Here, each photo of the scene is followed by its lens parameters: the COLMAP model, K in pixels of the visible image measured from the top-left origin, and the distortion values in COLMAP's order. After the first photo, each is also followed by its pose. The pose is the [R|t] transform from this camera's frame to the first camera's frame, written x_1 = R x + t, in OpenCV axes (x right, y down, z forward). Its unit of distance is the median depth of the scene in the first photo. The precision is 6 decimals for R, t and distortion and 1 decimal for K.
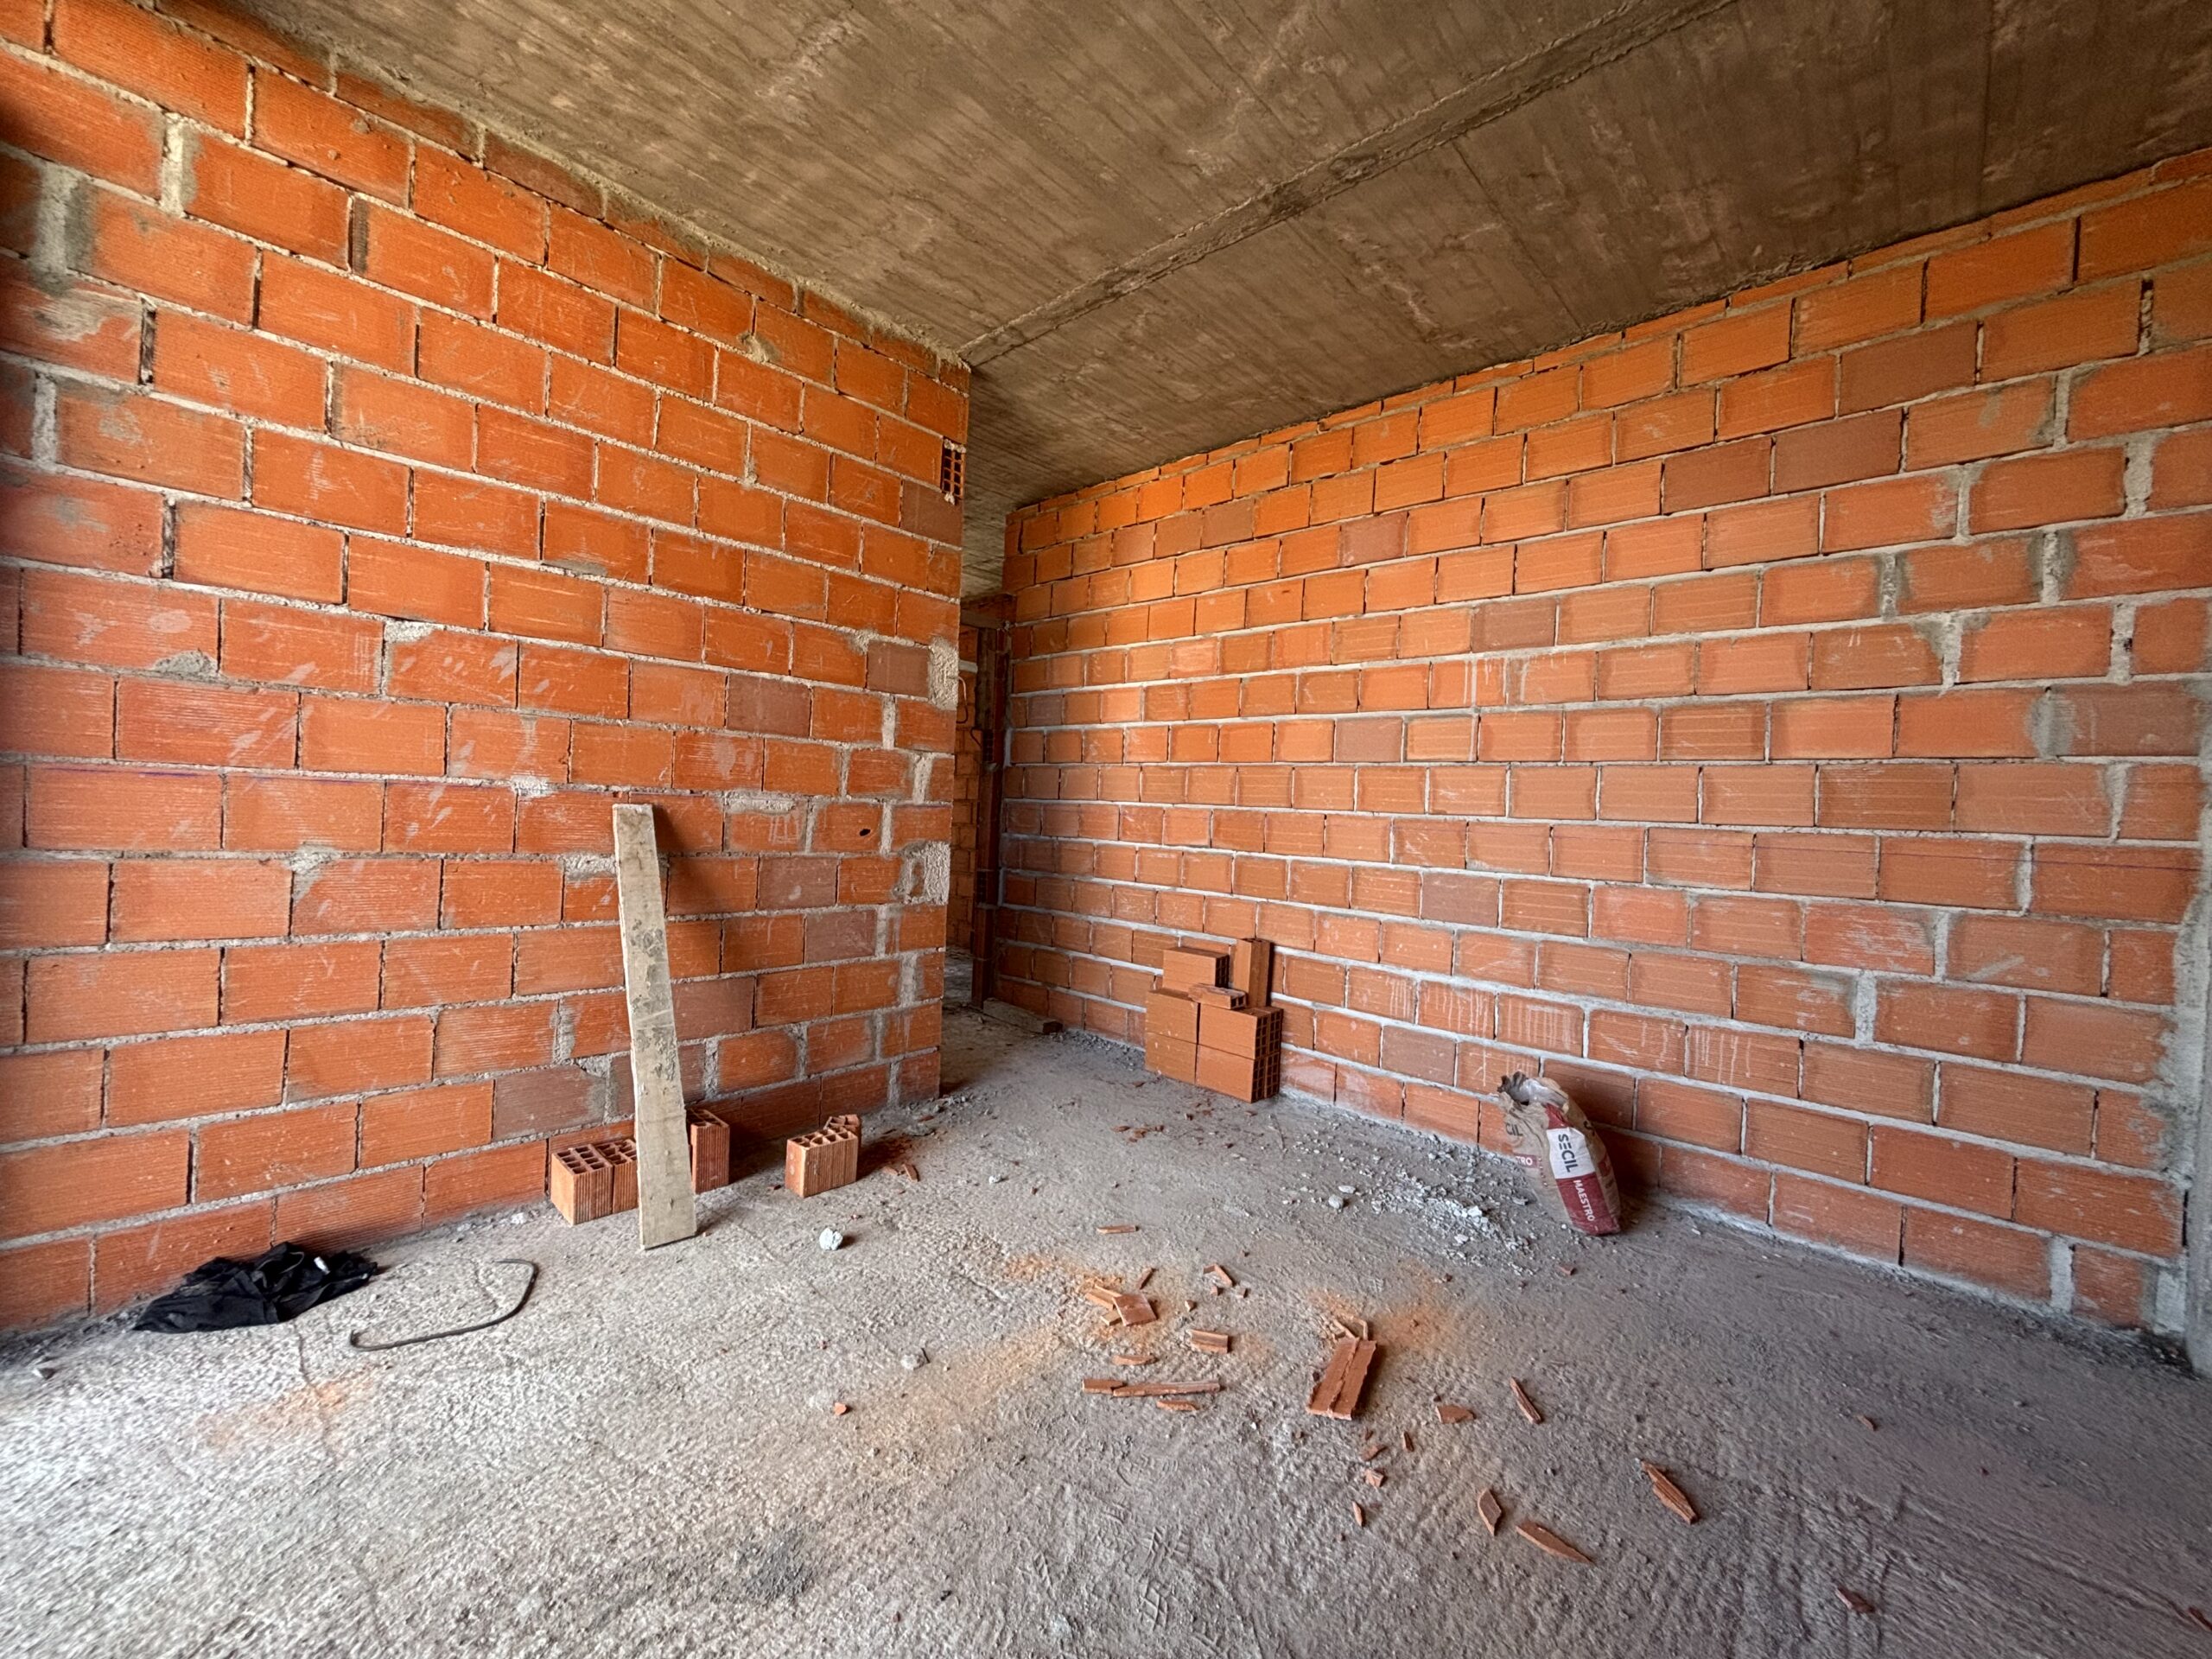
lens RADIAL K [[889.7, 0, 1104.1], [0, 889.7, 828.6], [0, 0, 1]] dist [-0.001282, 0.000437]
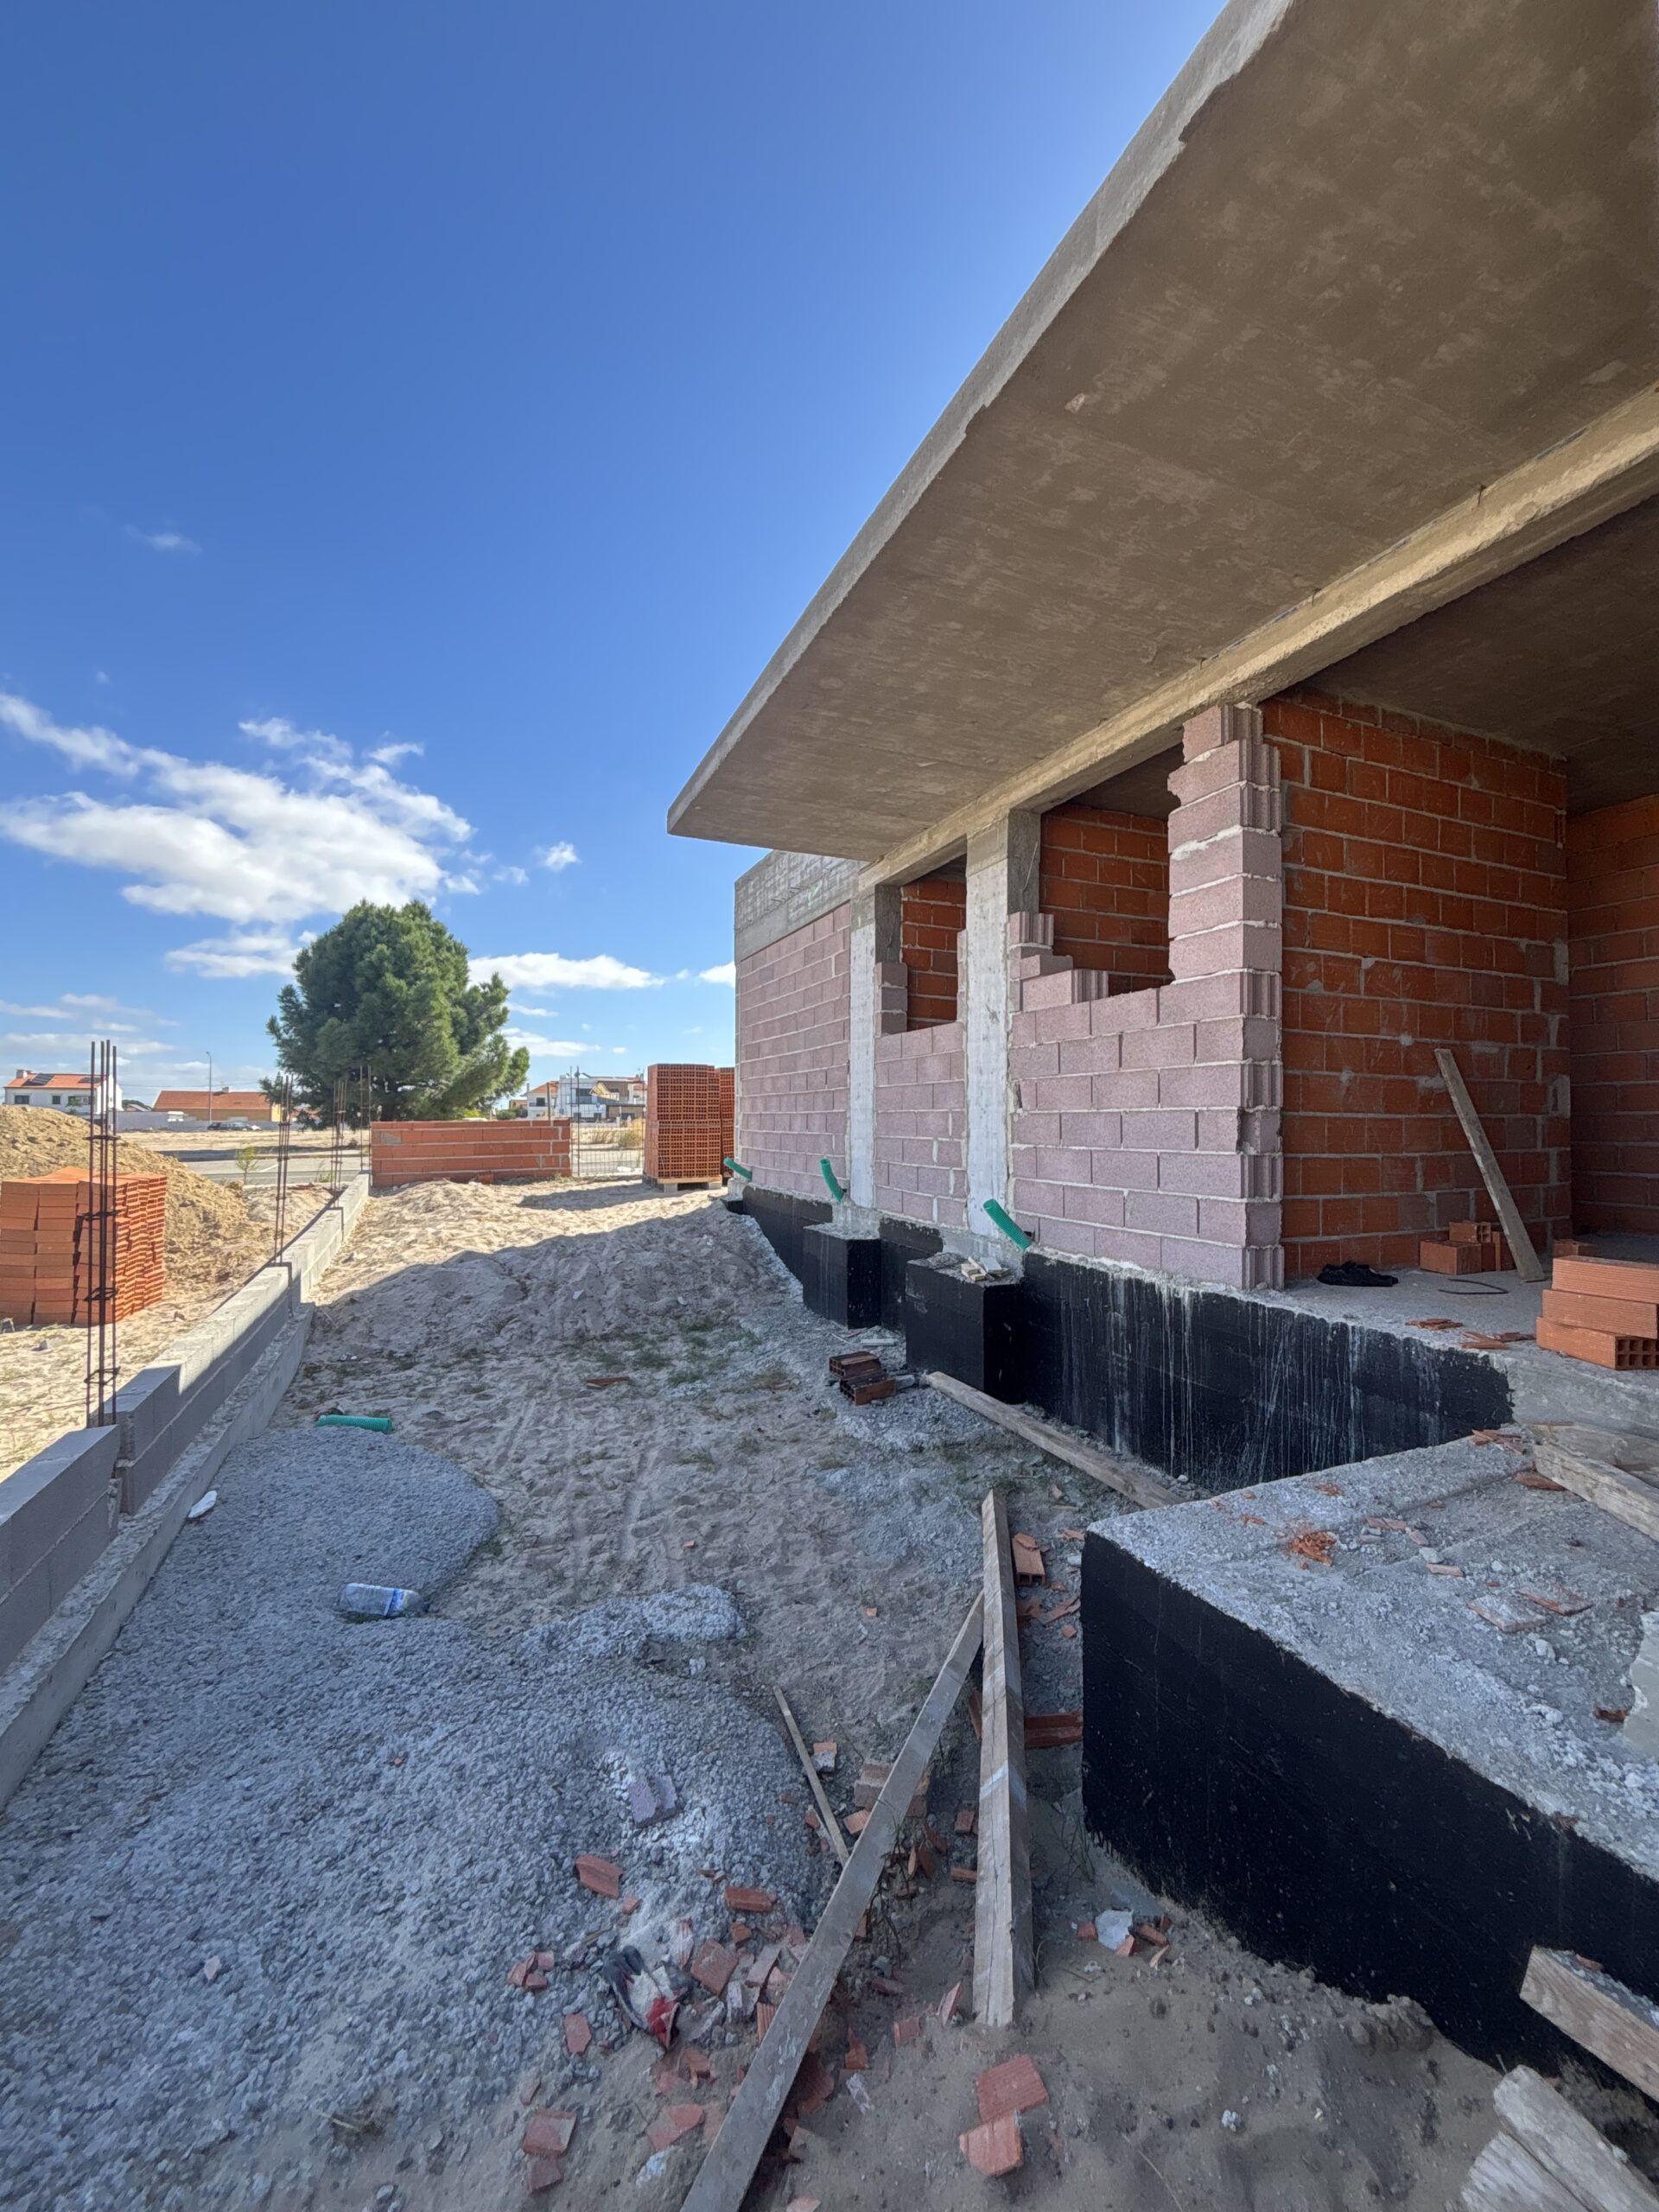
lens RADIAL K [[889.7, 0, 829.8], [0, 889.7, 1105.0], [0, 0, 1]] dist [-0.001282, 0.000437]
pose [[0.916934, -0.057486, -0.394876, -0.780641], [0.034637, 0.997300, -0.064757, 0.128356], [0.397533, 0.045701, 0.916449, -0.902963]]
